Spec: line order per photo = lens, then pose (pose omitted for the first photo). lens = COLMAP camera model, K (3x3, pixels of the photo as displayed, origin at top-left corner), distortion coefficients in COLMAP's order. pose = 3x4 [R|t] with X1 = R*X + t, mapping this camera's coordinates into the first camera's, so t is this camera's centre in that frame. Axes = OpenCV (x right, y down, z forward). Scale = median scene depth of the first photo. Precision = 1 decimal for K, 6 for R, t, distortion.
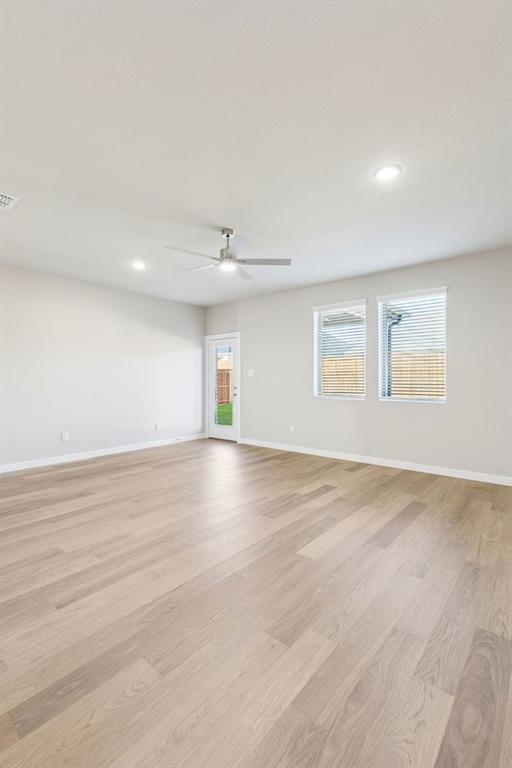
lens RADIAL K [[348.3, 0, 260.1], [0, 348.3, 384.0], [0, 0, 1]] dist [0.001645, -0.000307]
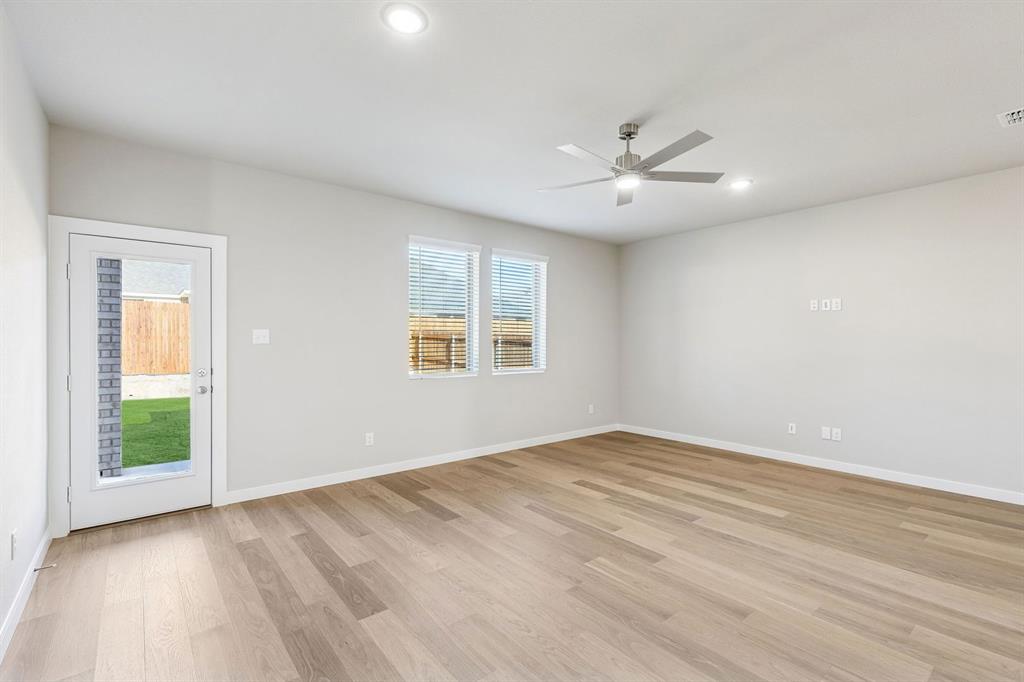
lens RADIAL K [[464.4, 0, 492.4], [0, 464.4, 346.4], [0, 0, 1]] dist [0.001645, -0.000307]
pose [[0.217561, -0.008288, 0.976012, -0.987254], [0.010690, 0.999924, 0.006108, -0.035920], [-0.975988, 0.009105, 0.217633, 1.044027]]
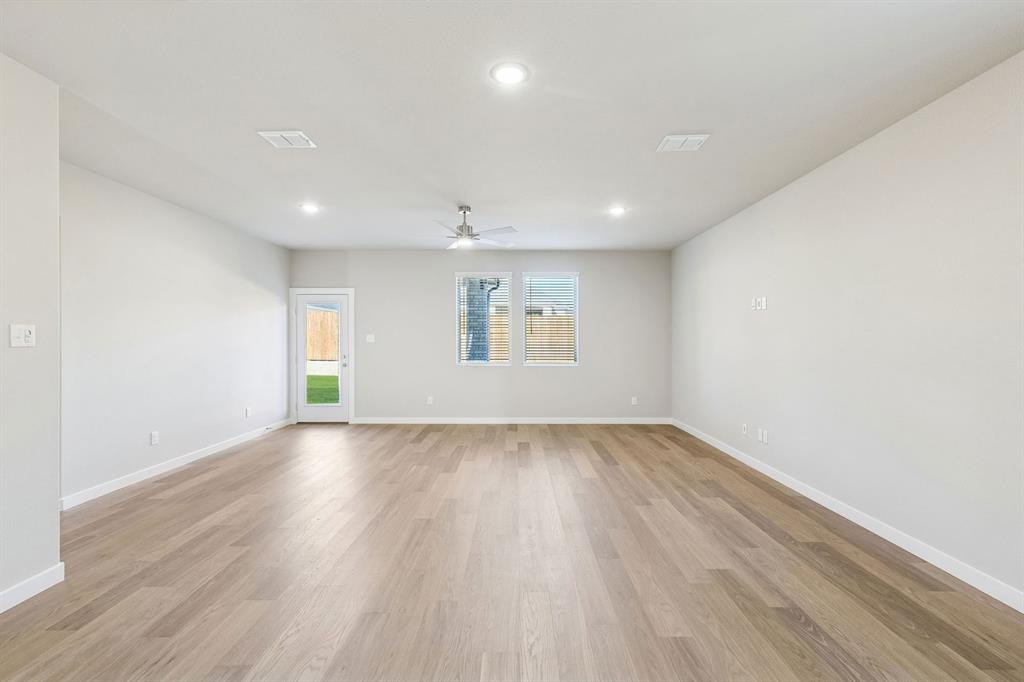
lens RADIAL K [[464.4, 0, 511.1], [0, 464.4, 343.2], [0, 0, 1]] dist [0.001645, -0.000307]
pose [[0.774596, -0.003975, 0.632444, -0.860631], [0.005916, 0.999982, -0.000961, -0.031578], [-0.632429, 0.004486, 0.774606, -0.165347]]
